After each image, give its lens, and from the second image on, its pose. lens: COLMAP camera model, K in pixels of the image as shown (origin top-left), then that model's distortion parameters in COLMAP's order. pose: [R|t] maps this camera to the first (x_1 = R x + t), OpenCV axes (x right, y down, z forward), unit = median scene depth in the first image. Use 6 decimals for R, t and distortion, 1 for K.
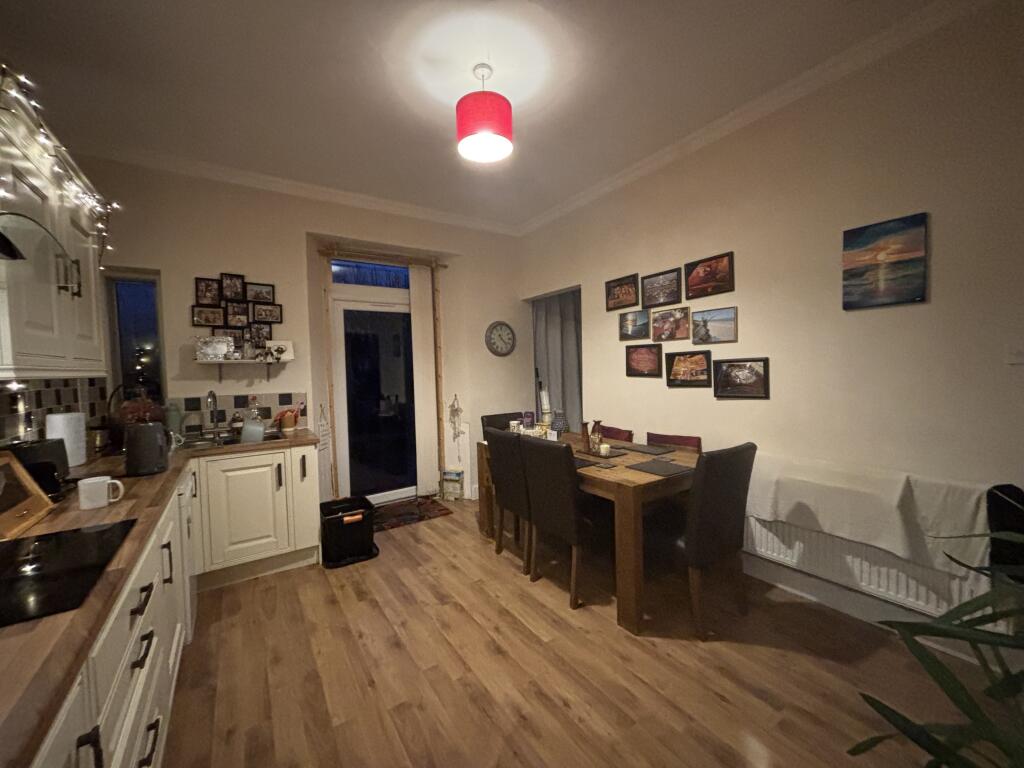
lens RADIAL K [[412.5, 0, 513.0], [0, 412.5, 387.8], [0, 0, 1]] dist [0.002132, -0.000791]
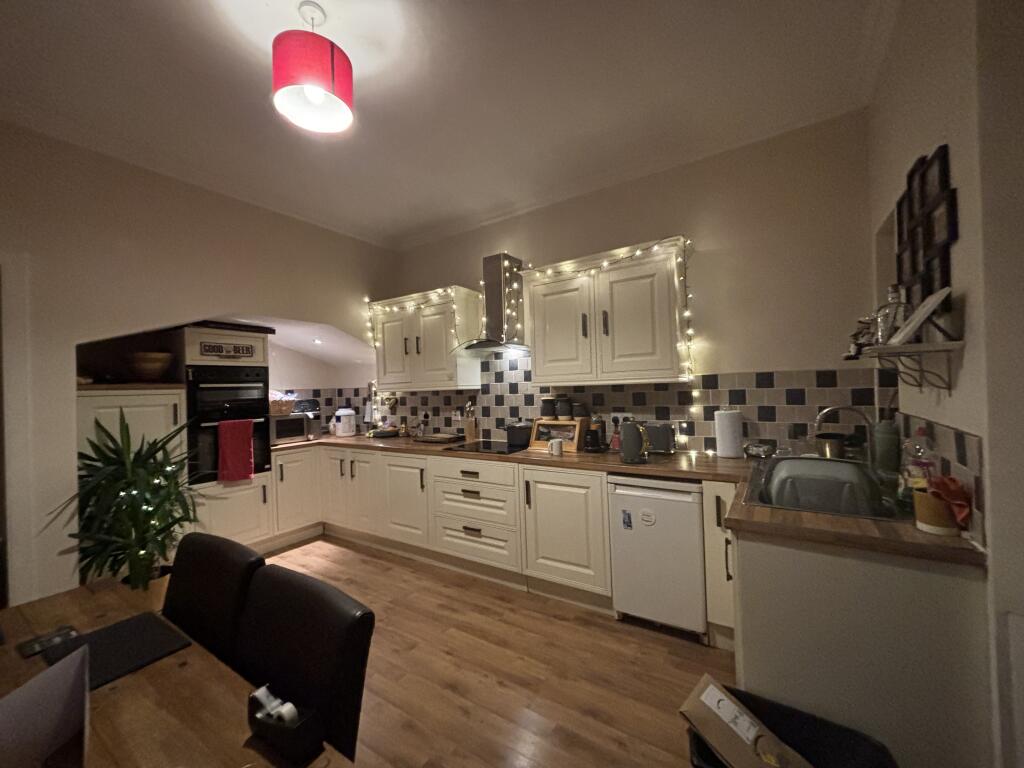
lens RADIAL K [[412.5, 0, 513.2], [0, 412.5, 384.3], [0, 0, 1]] dist [0.002132, -0.000791]
pose [[-0.917285, 0.050650, -0.394997, -0.050751], [0.033471, 0.998175, 0.050266, -0.066772], [0.396822, 0.032887, -0.917306, 1.298657]]
